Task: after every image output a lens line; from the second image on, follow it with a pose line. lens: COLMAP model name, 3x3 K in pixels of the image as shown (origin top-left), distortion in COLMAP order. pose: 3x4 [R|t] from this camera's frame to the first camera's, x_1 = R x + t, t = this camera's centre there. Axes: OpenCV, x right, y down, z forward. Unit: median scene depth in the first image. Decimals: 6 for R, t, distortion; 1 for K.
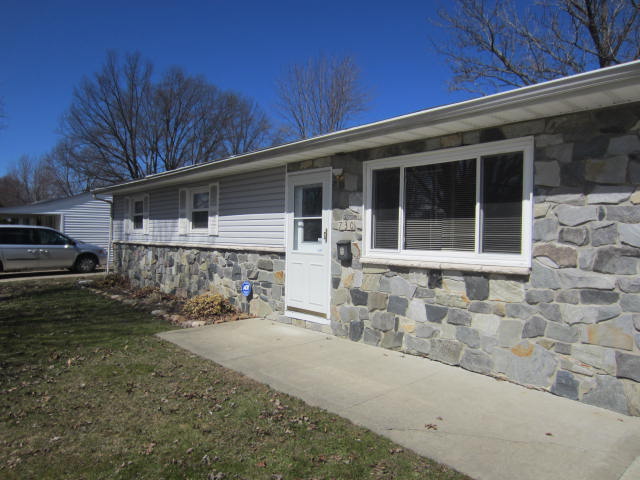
lens RADIAL K [[470.9, 0, 320.0], [0, 470.9, 240.0], [0, 0, 1]] dist [-0.005925, -0.000899]
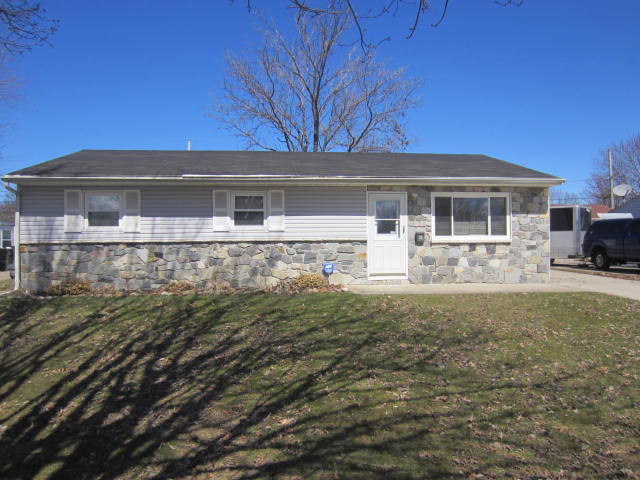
lens RADIAL K [[470.9, 0, 320.0], [0, 470.9, 240.0], [0, 0, 1]] dist [-0.005925, -0.000899]
pose [[0.548212, -0.012128, 0.836252, -1.830289], [0.022154, 0.999755, -0.000024, 0.025233], [-0.836046, 0.018539, 0.548346, 0.311271]]
